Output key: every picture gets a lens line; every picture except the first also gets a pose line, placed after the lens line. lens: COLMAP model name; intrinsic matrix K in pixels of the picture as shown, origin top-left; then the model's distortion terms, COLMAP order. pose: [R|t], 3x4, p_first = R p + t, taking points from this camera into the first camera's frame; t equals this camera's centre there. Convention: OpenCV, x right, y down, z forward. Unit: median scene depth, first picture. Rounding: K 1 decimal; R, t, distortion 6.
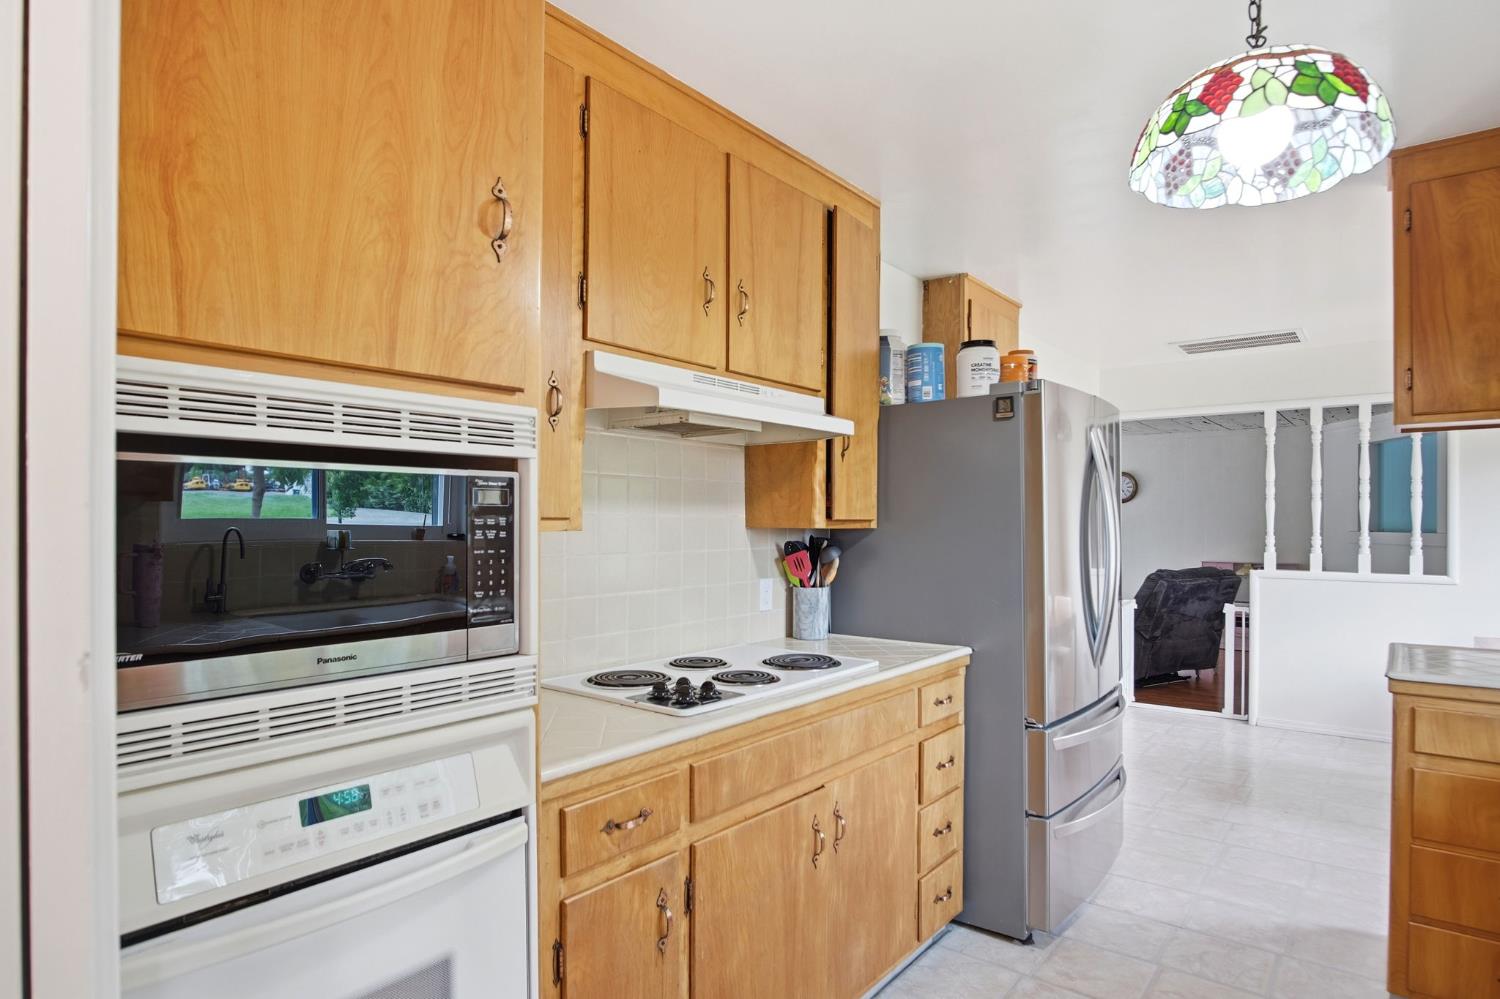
lens RADIAL K [[813.3, 0, 753.6], [0, 813.3, 508.0], [0, 0, 1]] dist [-0.025574, 0.002556]
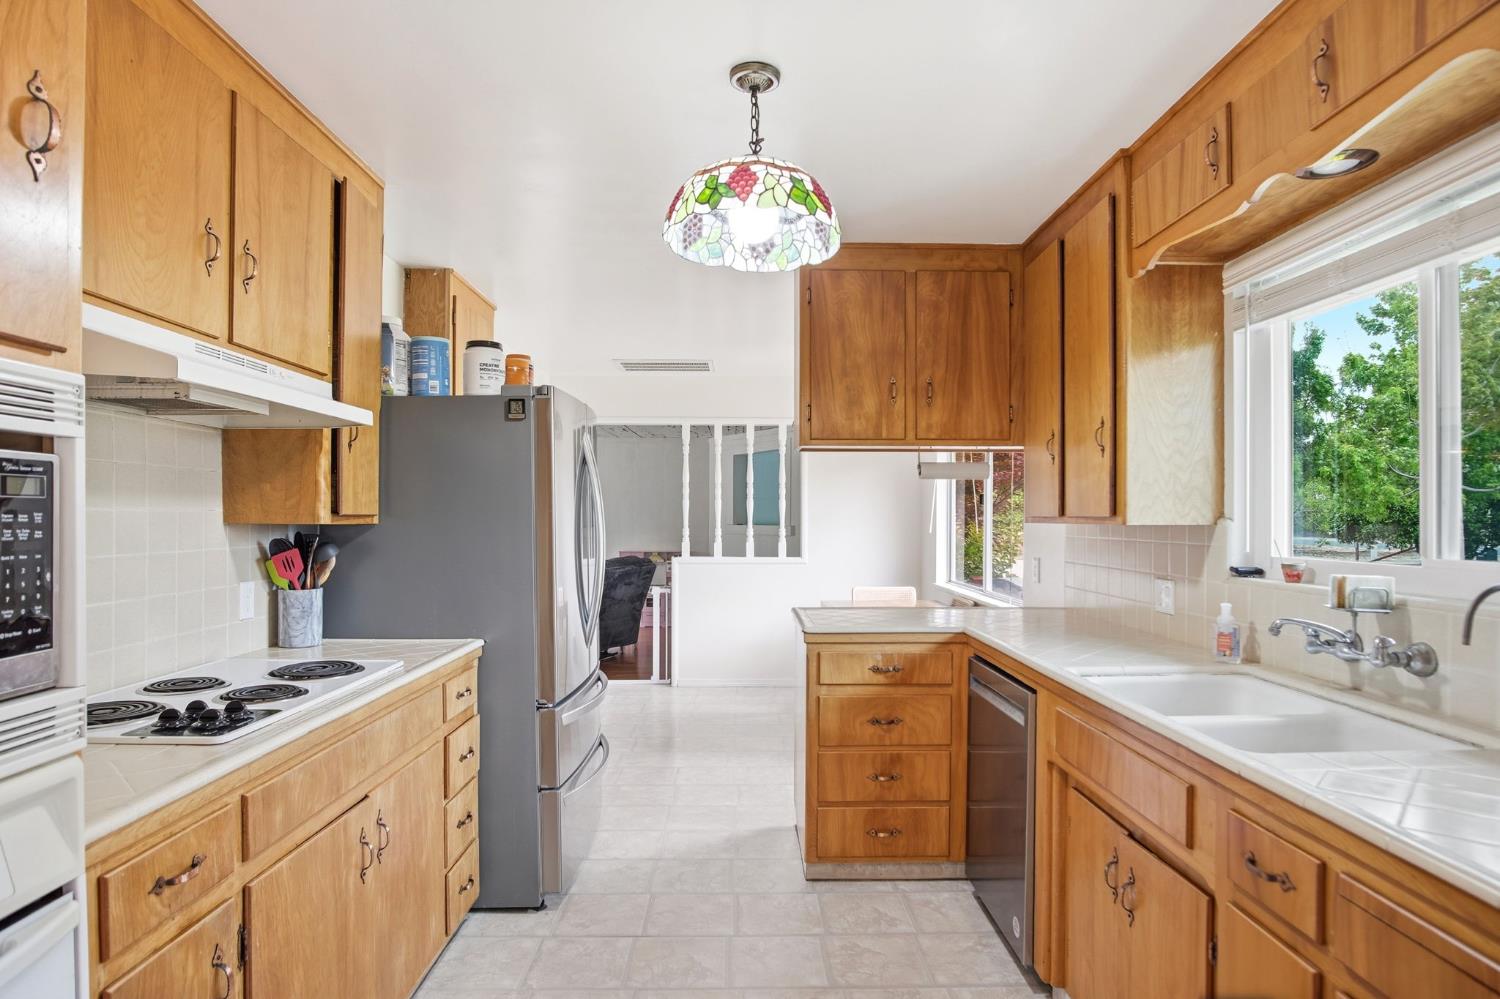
lens RADIAL K [[805.2, 0, 750.0], [0, 805.2, 499.5], [0, 0, 1]] dist [-0.031554, 0.010791]
pose [[0.778898, 0.013463, 0.627007, -0.128658], [-0.010809, 0.999909, -0.008042, -0.001025], [-0.627058, -0.000513, 0.778972, -0.005736]]
